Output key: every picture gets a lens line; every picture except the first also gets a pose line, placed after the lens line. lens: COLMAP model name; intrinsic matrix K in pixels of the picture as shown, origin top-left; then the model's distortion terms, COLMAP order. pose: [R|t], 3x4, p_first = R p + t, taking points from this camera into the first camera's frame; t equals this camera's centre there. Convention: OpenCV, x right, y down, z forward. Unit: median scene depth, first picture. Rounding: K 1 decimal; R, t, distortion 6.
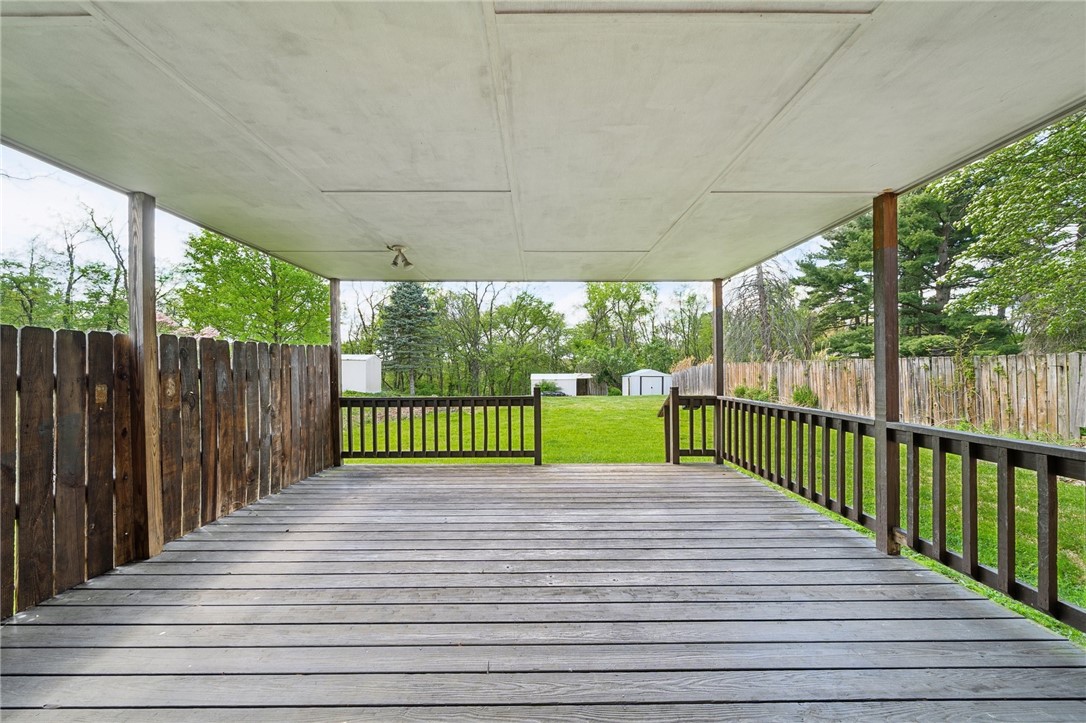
lens RADIAL K [[385.3, 0, 543.9], [0, 385.3, 368.4], [0, 0, 1]] dist [0.000176, -0.001428]
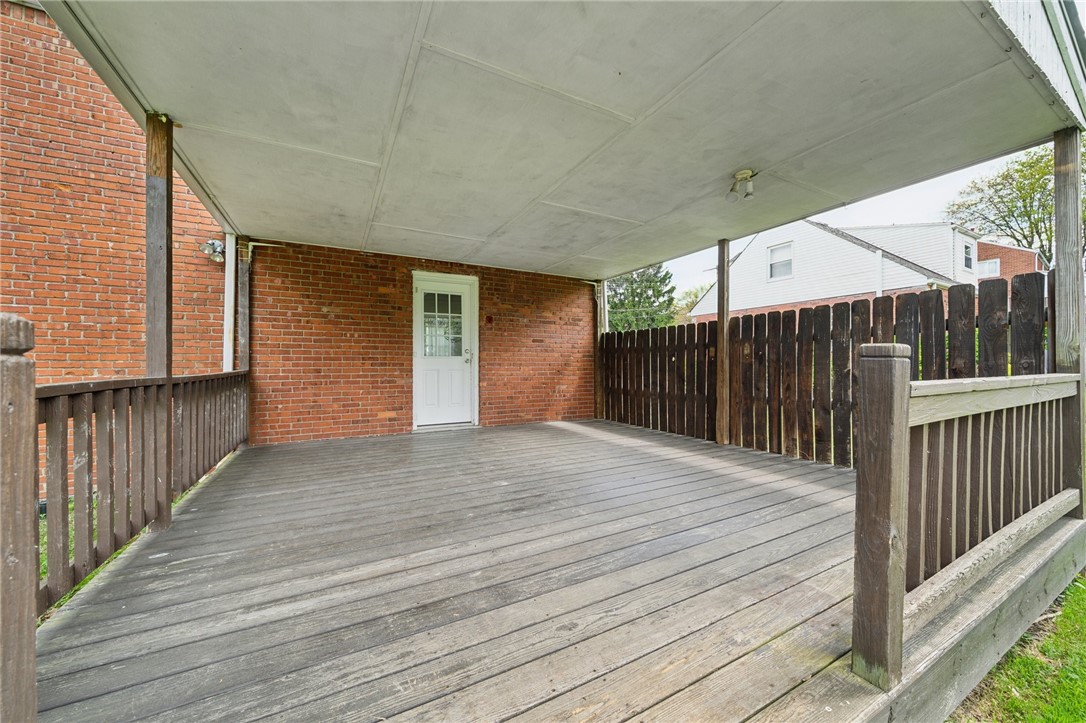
lens RADIAL K [[385.3, 0, 537.9], [0, 385.3, 363.1], [0, 0, 1]] dist [0.000176, -0.001428]
pose [[-0.889249, 0.004764, -0.457399, 0.427266], [0.005964, 0.999982, -0.001181, 0.090561], [0.457385, -0.003778, -0.889261, 1.739256]]
